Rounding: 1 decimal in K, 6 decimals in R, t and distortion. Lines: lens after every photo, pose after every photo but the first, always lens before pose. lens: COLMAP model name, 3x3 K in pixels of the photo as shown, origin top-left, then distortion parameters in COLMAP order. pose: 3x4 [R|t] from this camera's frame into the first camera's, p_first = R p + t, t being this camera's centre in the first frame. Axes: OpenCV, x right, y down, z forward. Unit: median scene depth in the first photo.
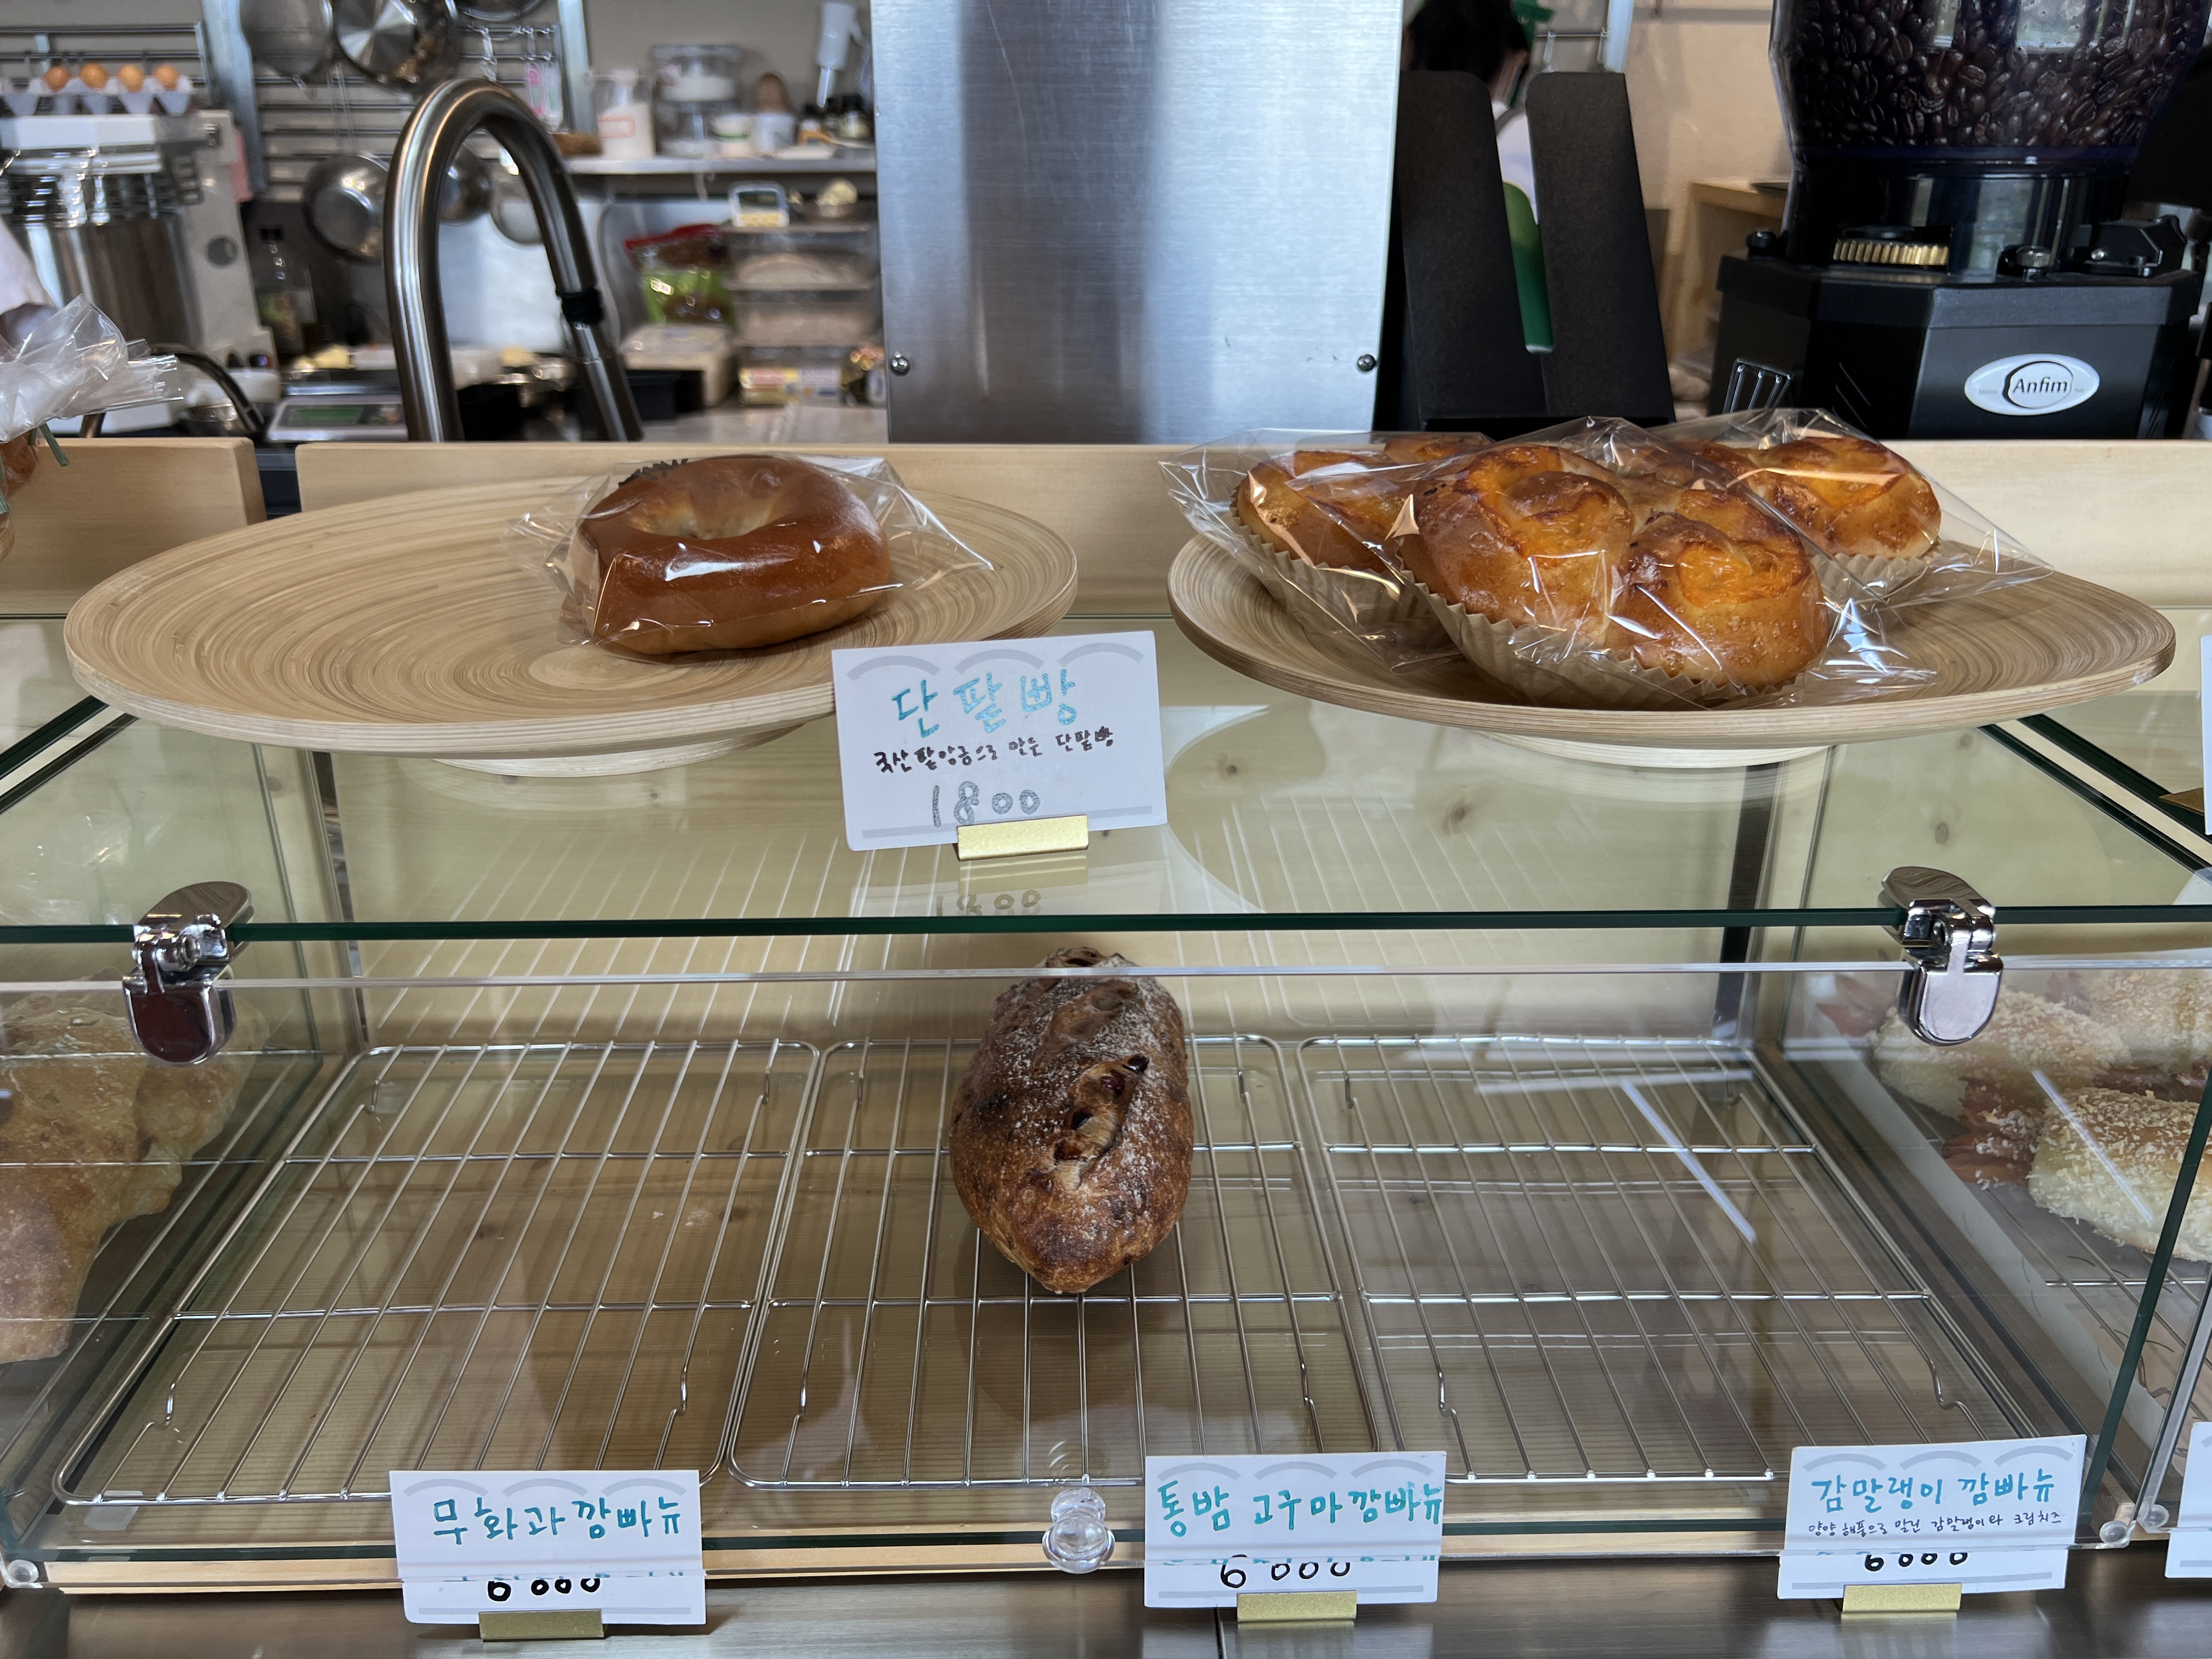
lens RADIAL K [[1688.6, 0, 1103.6], [0, 1688.6, 840.6], [0, 0, 1]] dist [0.056994, -0.071675]
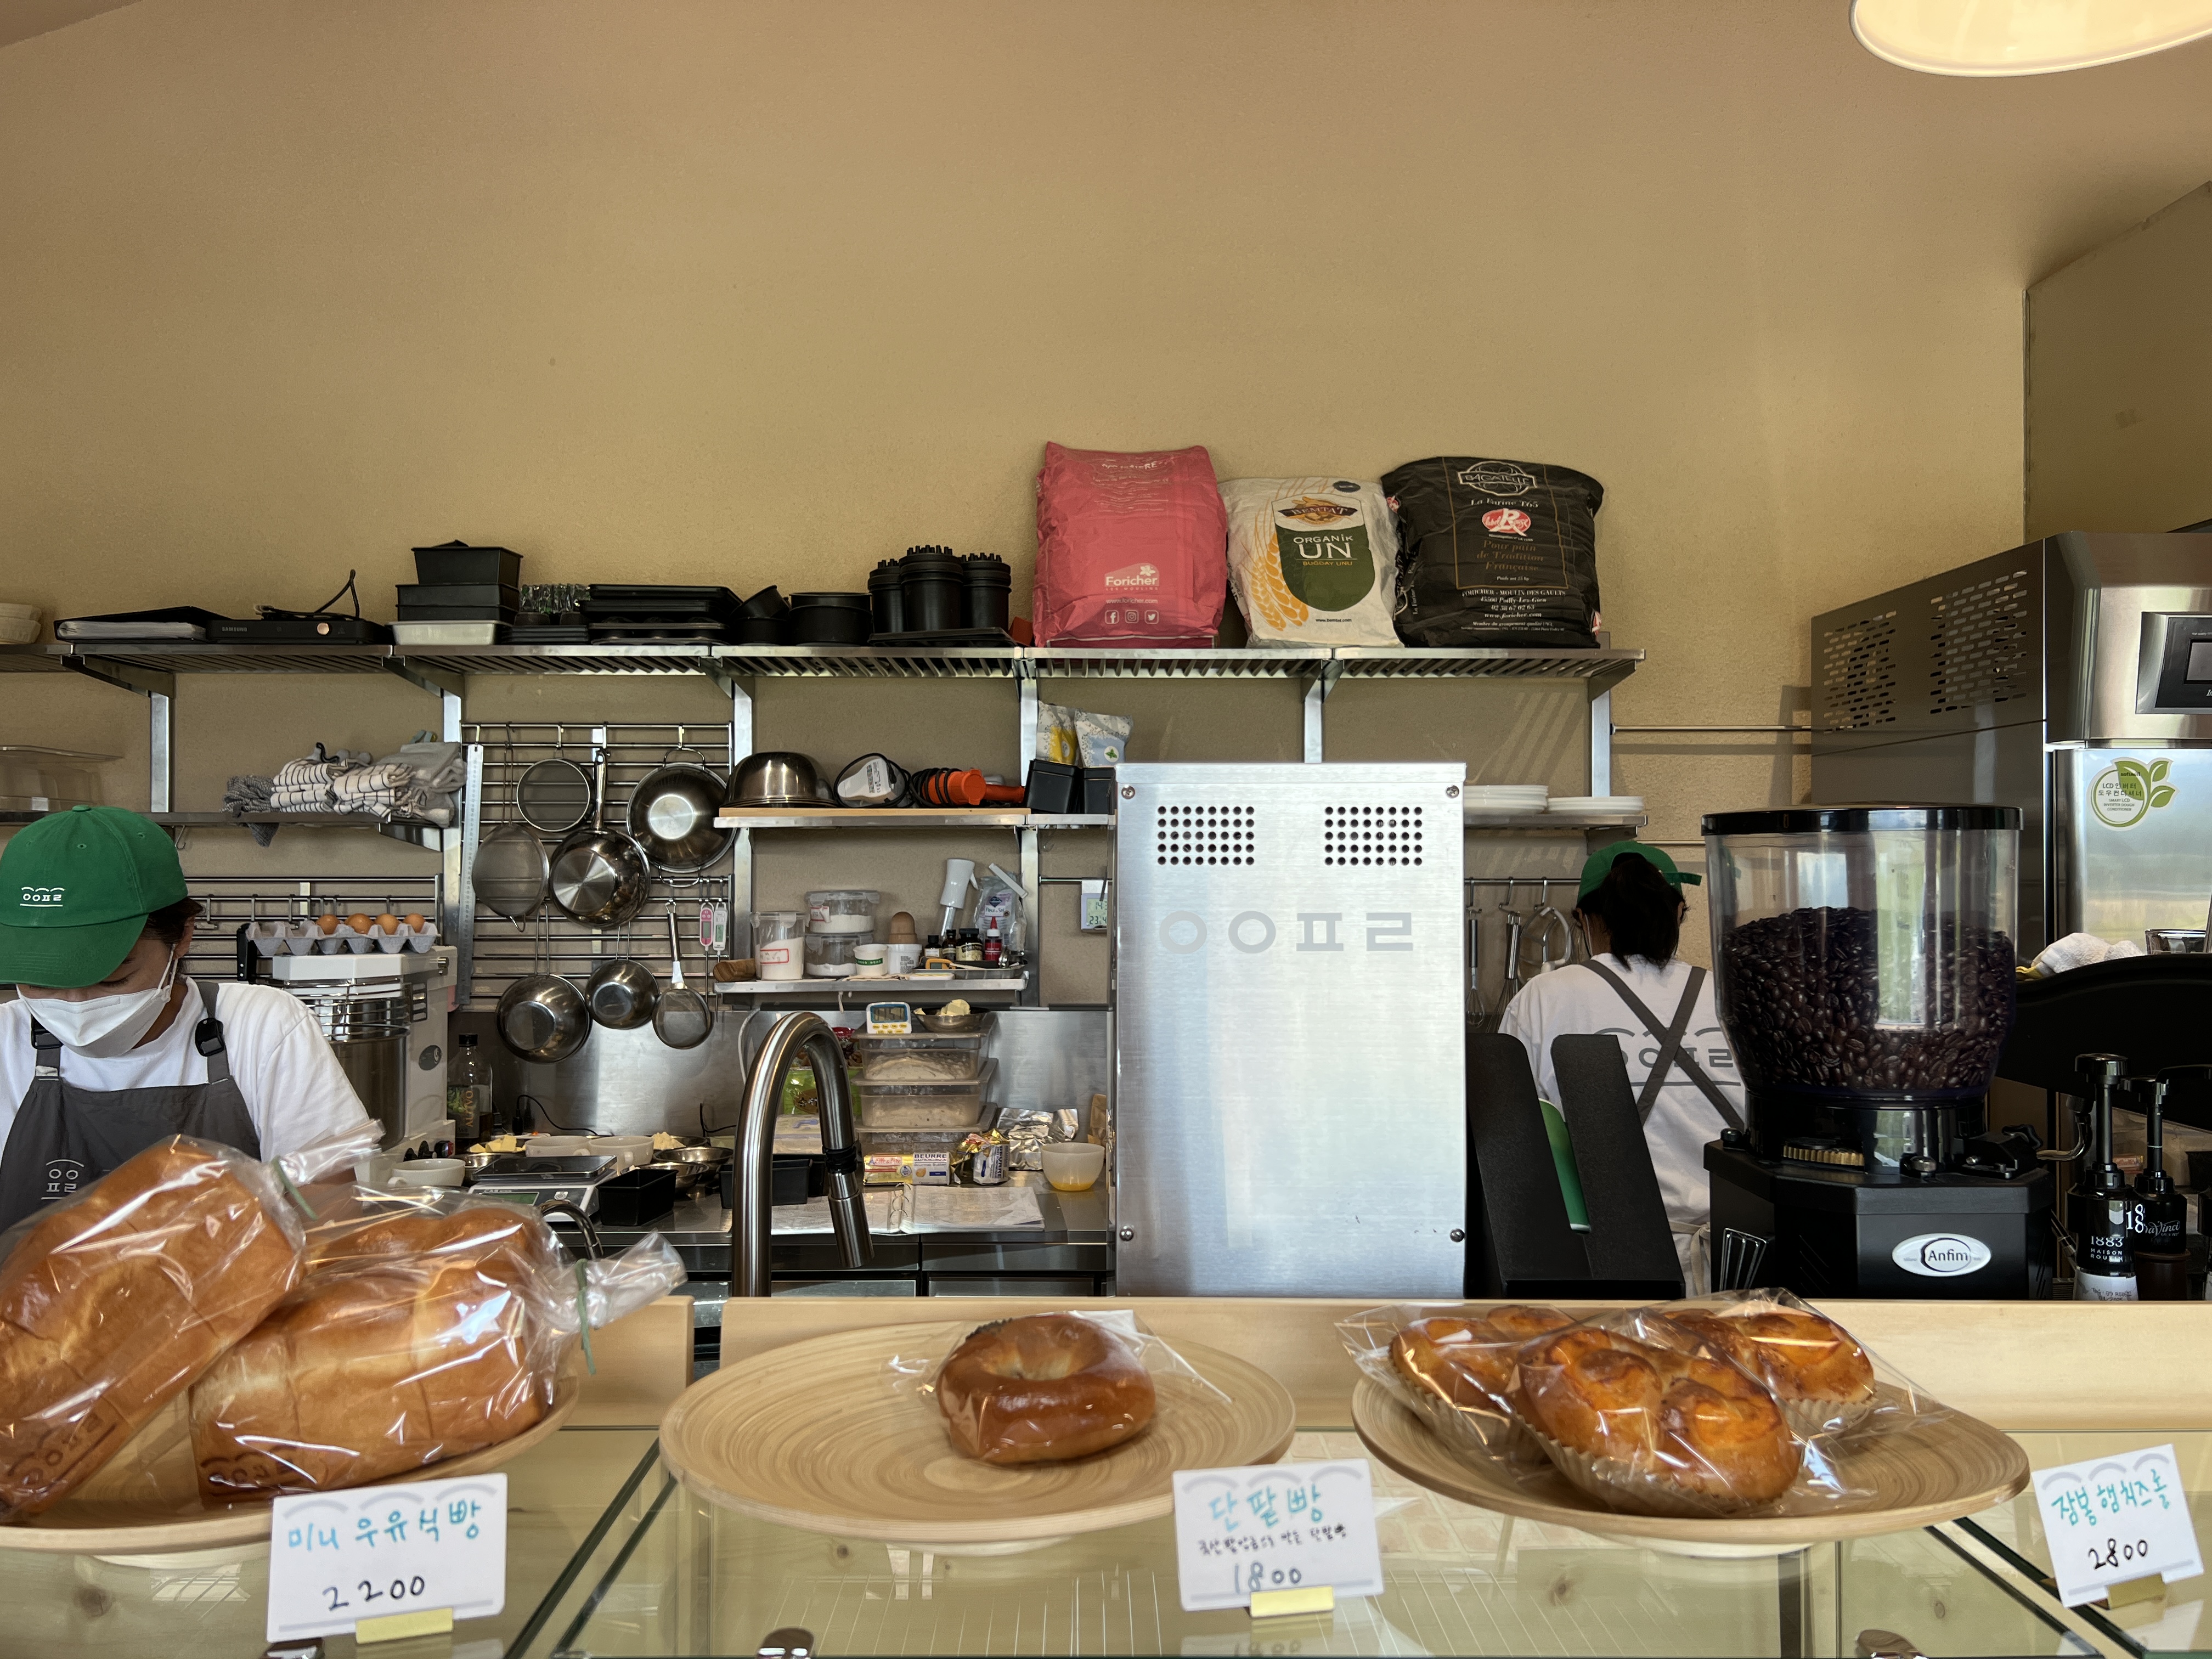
lens RADIAL K [[1688.6, 0, 1105.8], [0, 1688.6, 840.4], [0, 0, 1]] dist [0.056994, -0.071675]
pose [[0.999854, 0.000525, -0.017098, -0.031677], [-0.007589, 0.909397, -0.415859, 0.002171], [0.015331, 0.415928, 0.909268, -0.117662]]
